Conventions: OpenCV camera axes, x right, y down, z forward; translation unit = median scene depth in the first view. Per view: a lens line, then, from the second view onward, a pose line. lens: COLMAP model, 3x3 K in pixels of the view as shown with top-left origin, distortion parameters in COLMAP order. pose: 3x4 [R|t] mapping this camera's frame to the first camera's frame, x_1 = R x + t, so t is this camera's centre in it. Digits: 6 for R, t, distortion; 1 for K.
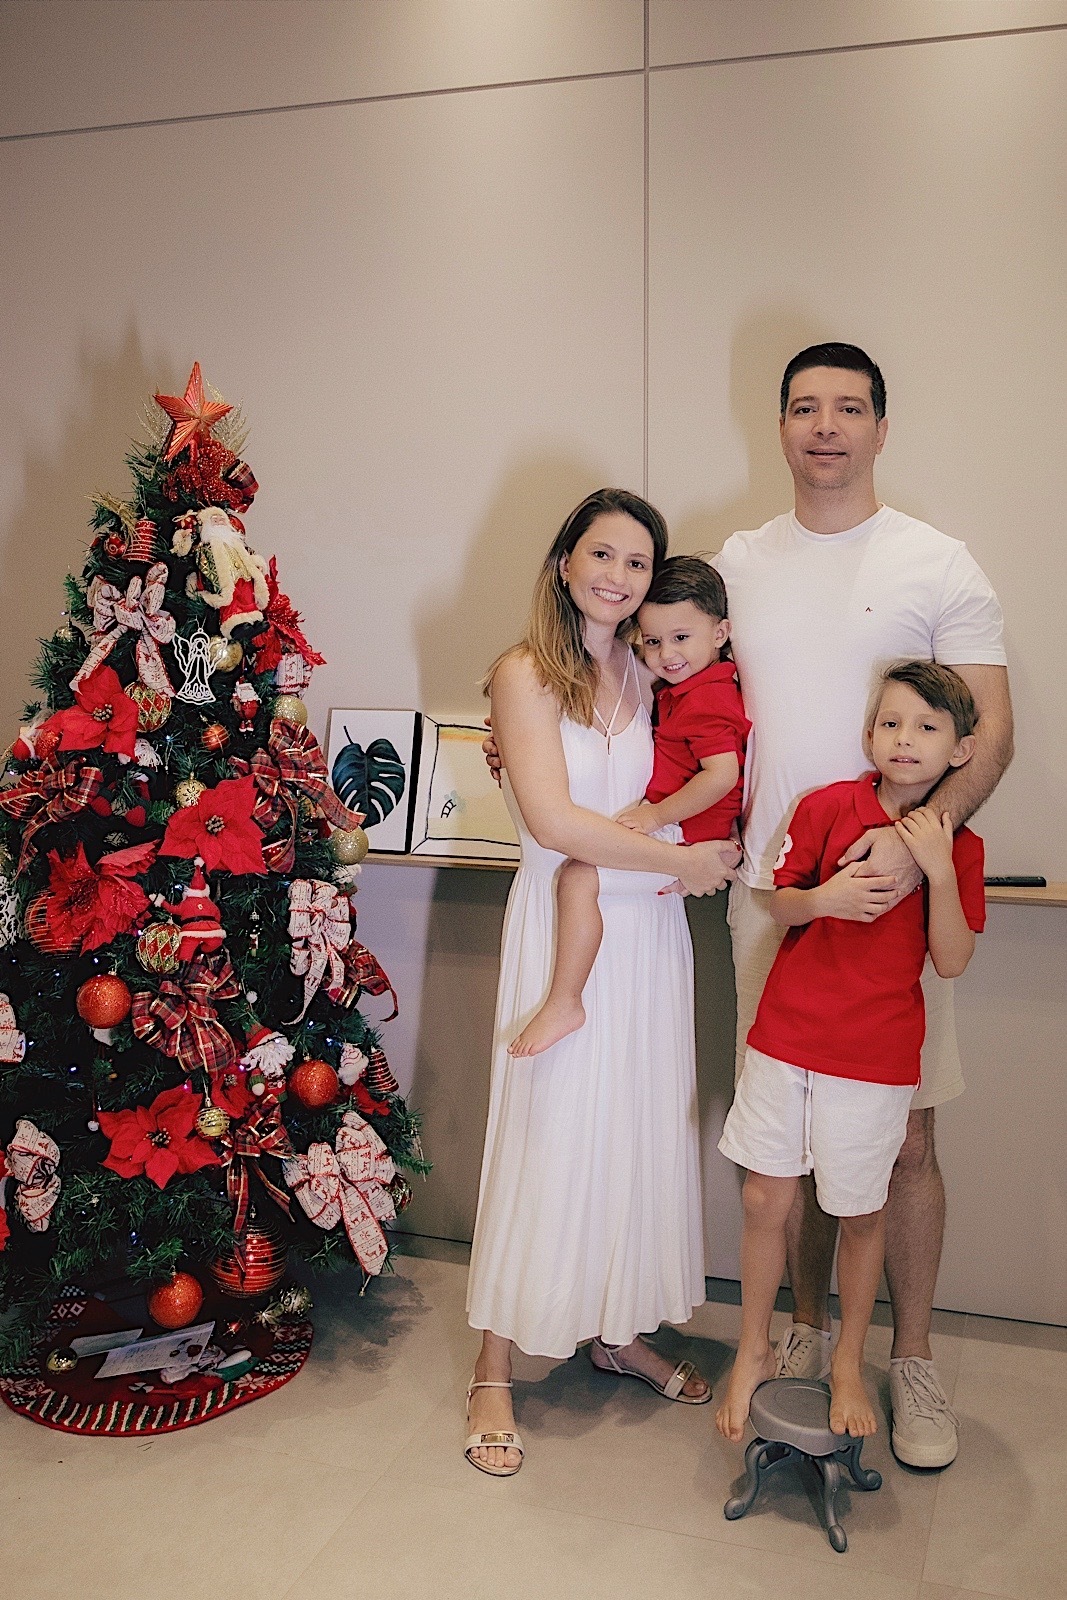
lens RADIAL K [[1585.7, 0, 567.7], [0, 1585.7, 716.9], [0, 0, 1]] dist [-0.010697, 0.000000]
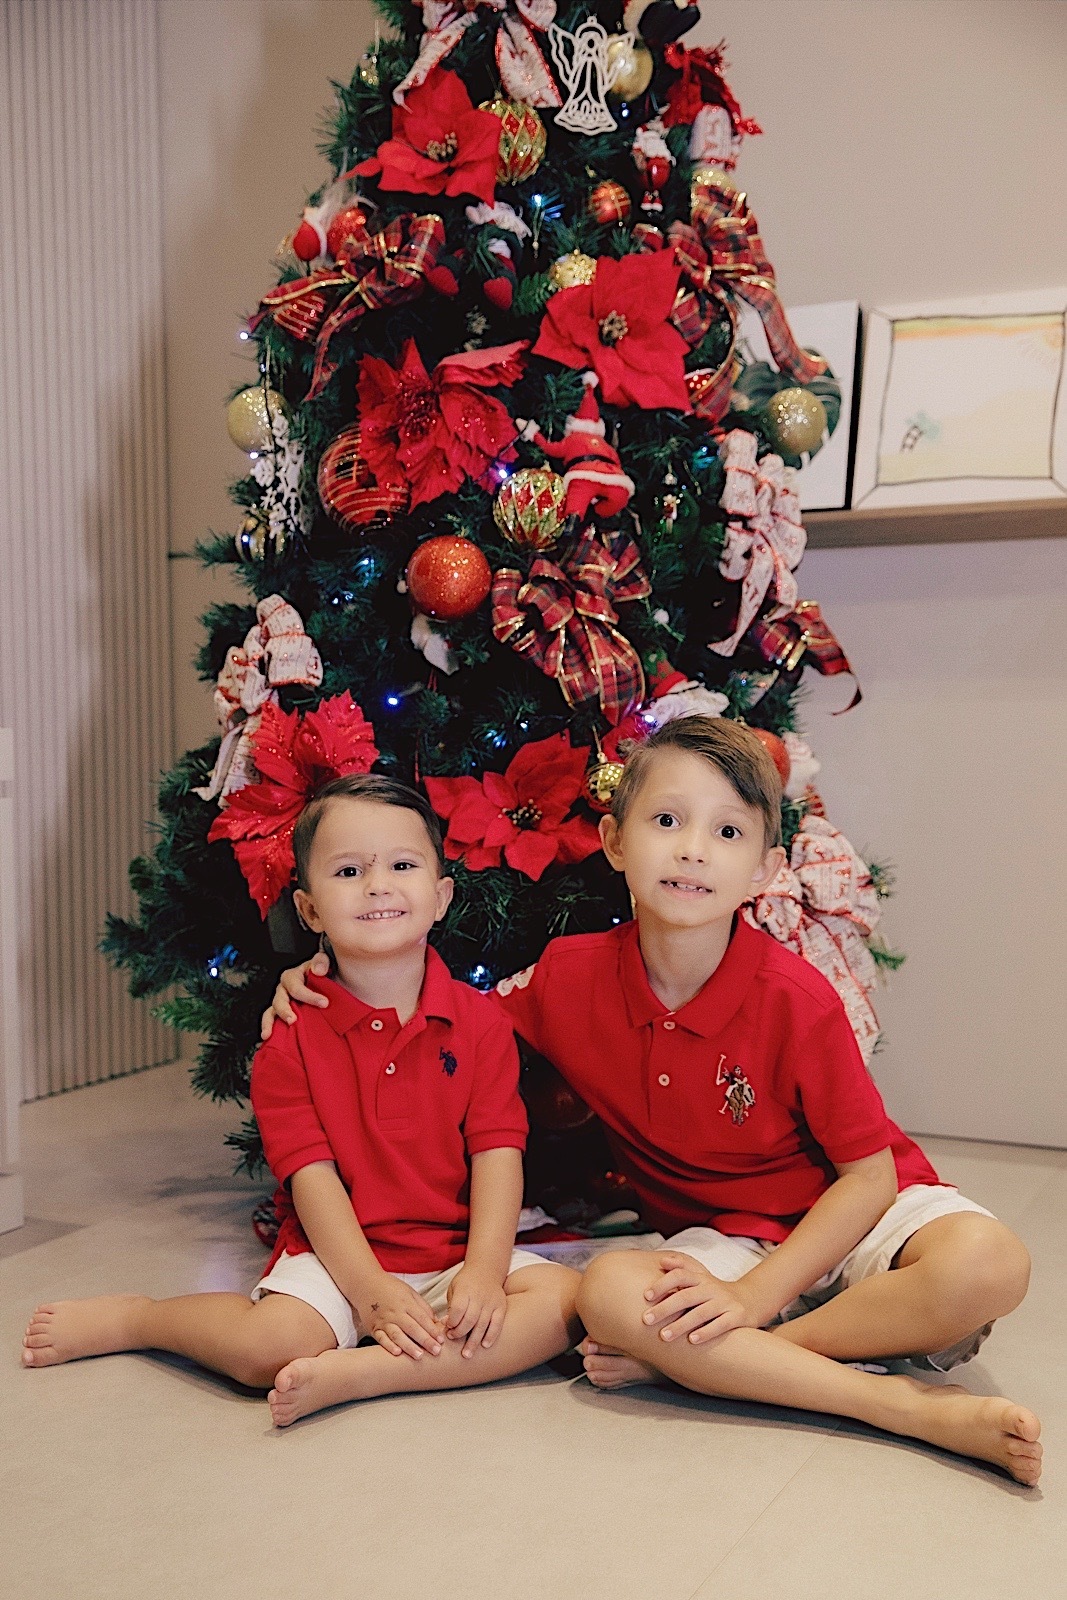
lens RADIAL K [[1844.7, 0, 462.0], [0, 1844.7, 840.8], [0, 0, 1]] dist [0.080088, 0.000000]
pose [[0.991104, 0.004181, -0.133027, -0.184666], [-0.009431, 0.999200, -0.038855, 0.304187], [0.132758, 0.039764, 0.990351, 0.272030]]
